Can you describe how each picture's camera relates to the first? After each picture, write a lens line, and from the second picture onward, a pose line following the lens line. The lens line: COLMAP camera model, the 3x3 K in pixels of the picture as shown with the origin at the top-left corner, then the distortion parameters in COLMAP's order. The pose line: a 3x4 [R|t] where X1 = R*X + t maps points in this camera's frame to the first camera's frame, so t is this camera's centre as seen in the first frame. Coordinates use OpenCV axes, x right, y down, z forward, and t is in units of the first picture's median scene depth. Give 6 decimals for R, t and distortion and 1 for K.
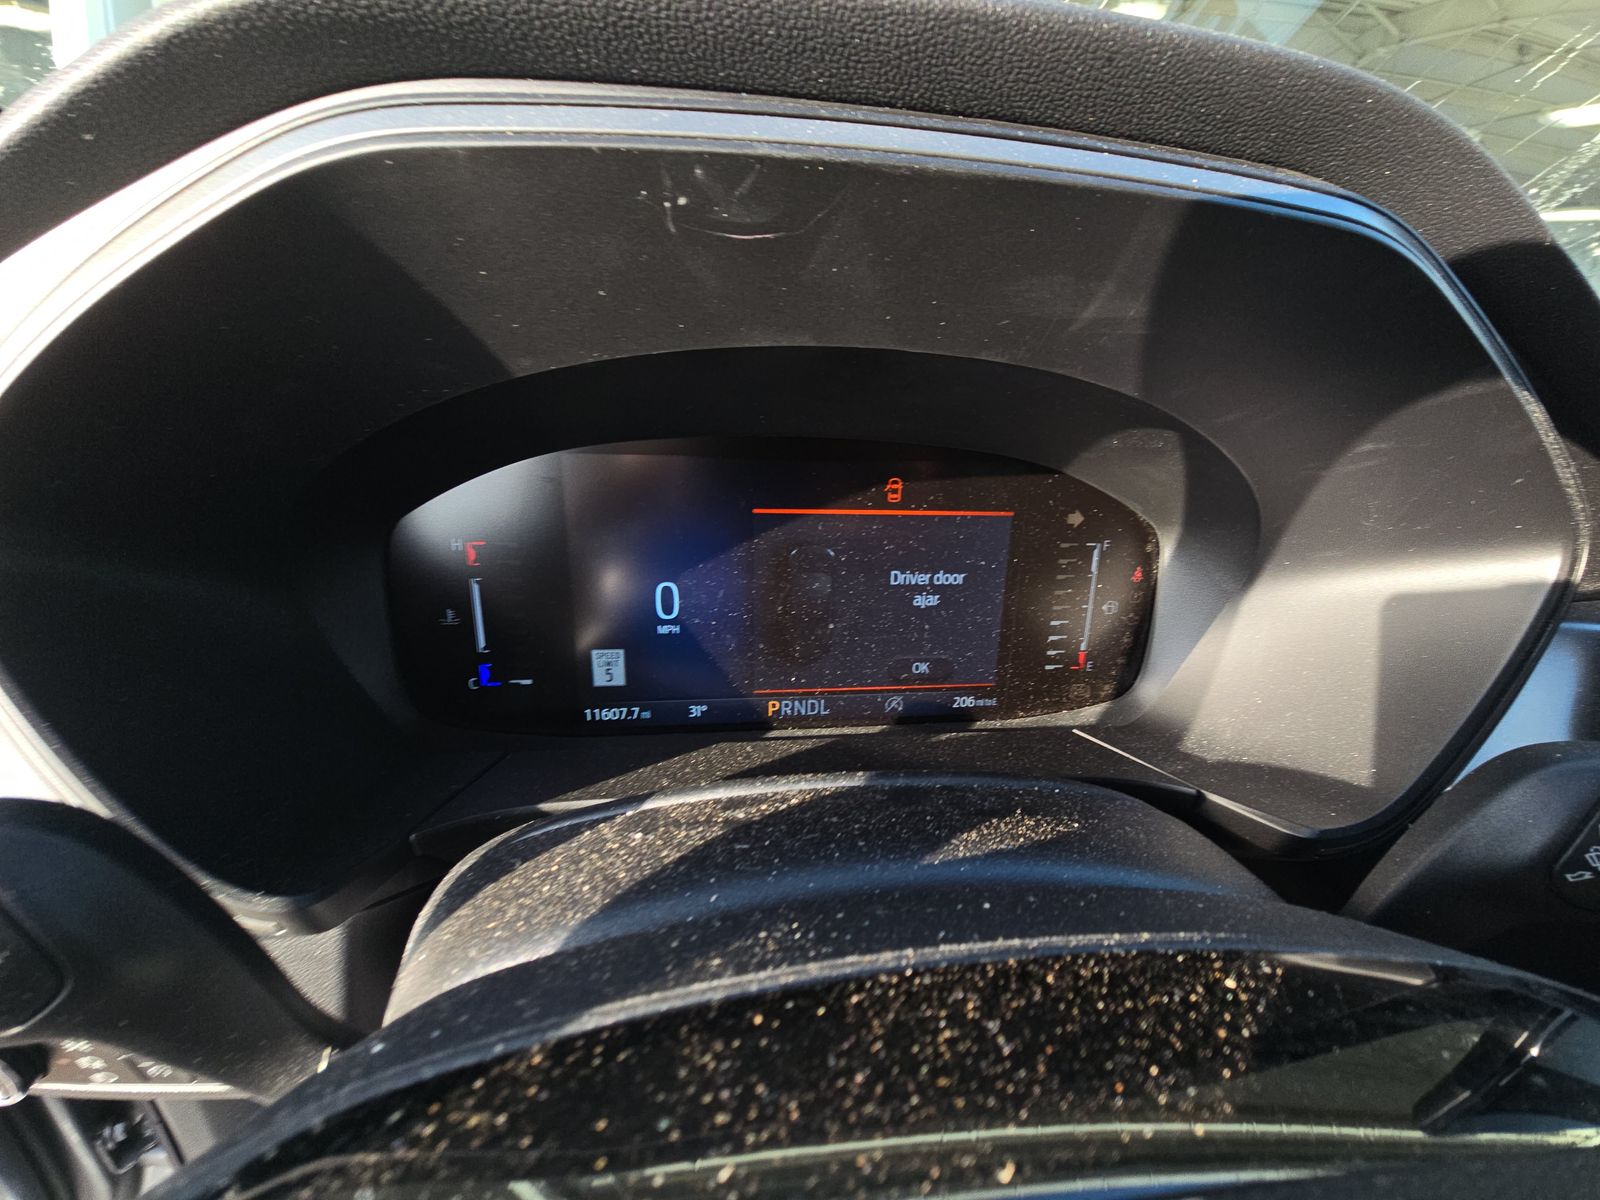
lens RADIAL K [[642.5, 0, 802.5], [0, 642.5, 598.2], [0, 0, 1]] dist [-0.000844, -0.000060]
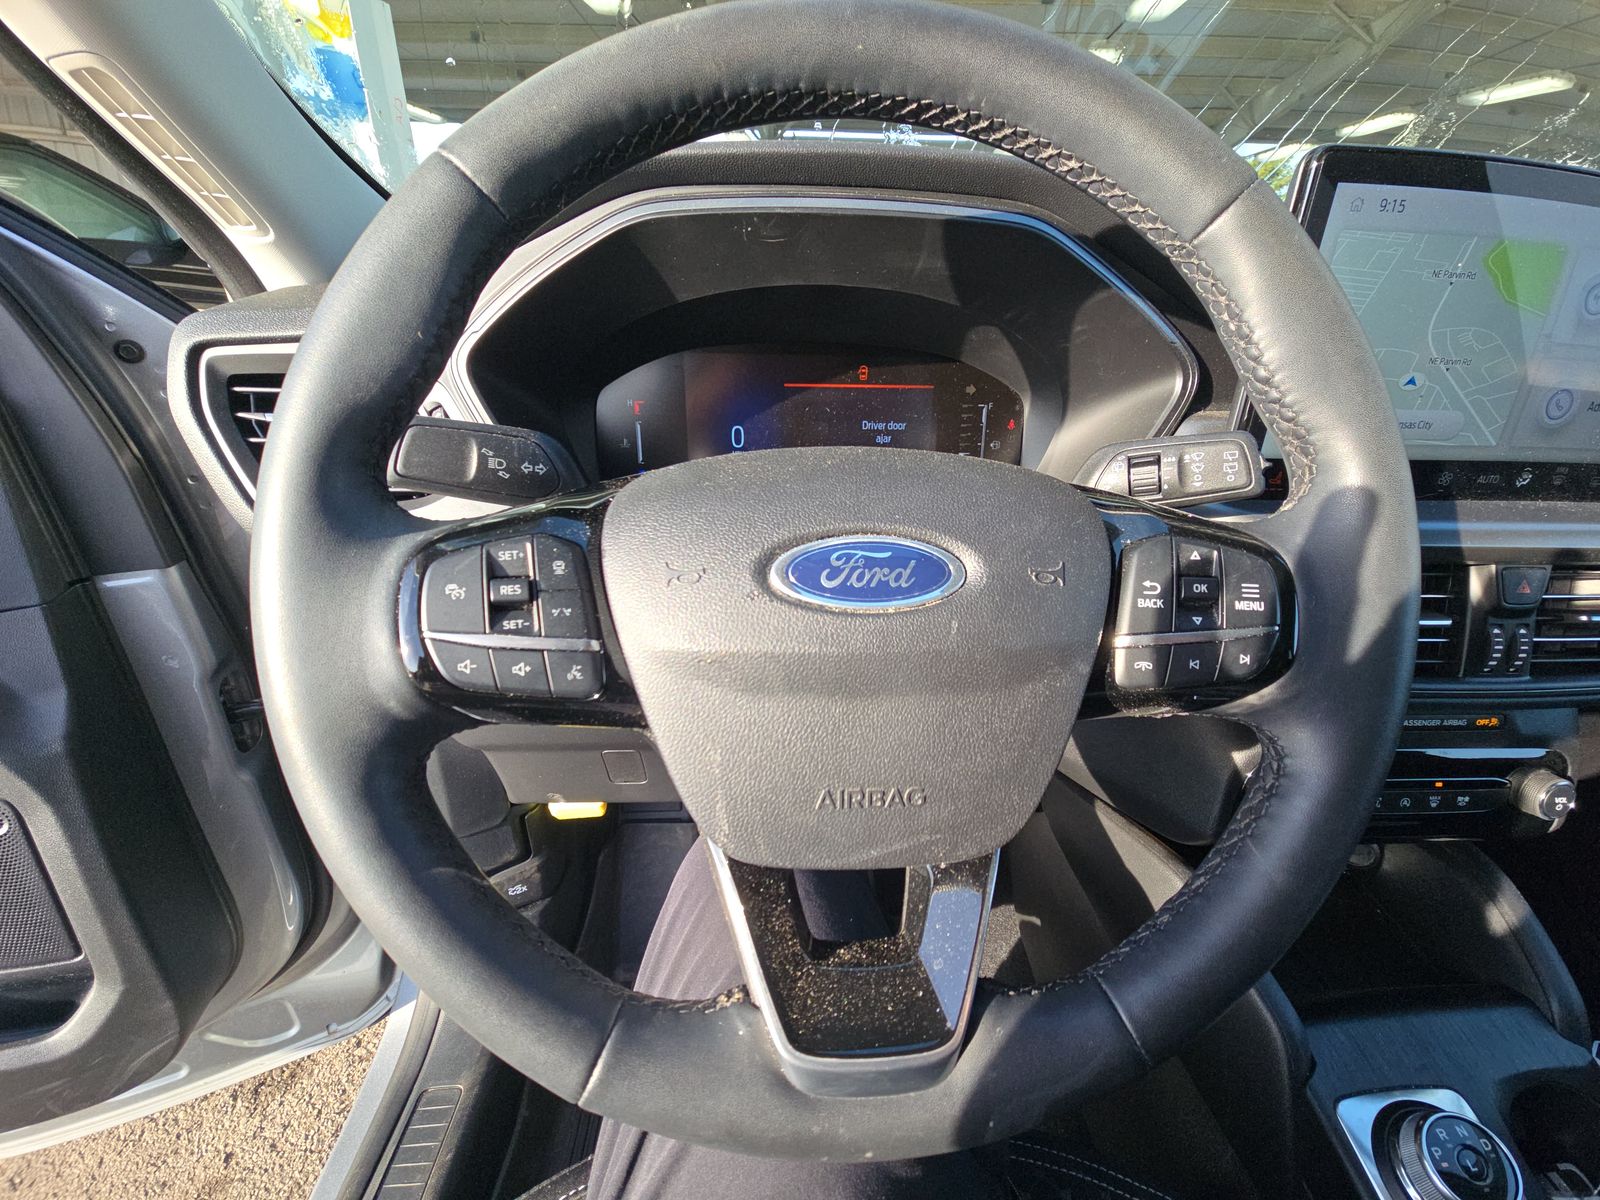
lens RADIAL K [[642.5, 0, 798.6], [0, 642.5, 602.2], [0, 0, 1]] dist [-0.000844, -0.000060]
pose [[0.995771, 0.010489, -0.091264, 0.135652], [-0.006883, 0.999187, 0.039735, 0.405460], [0.091607, -0.038939, 0.995034, -0.831922]]
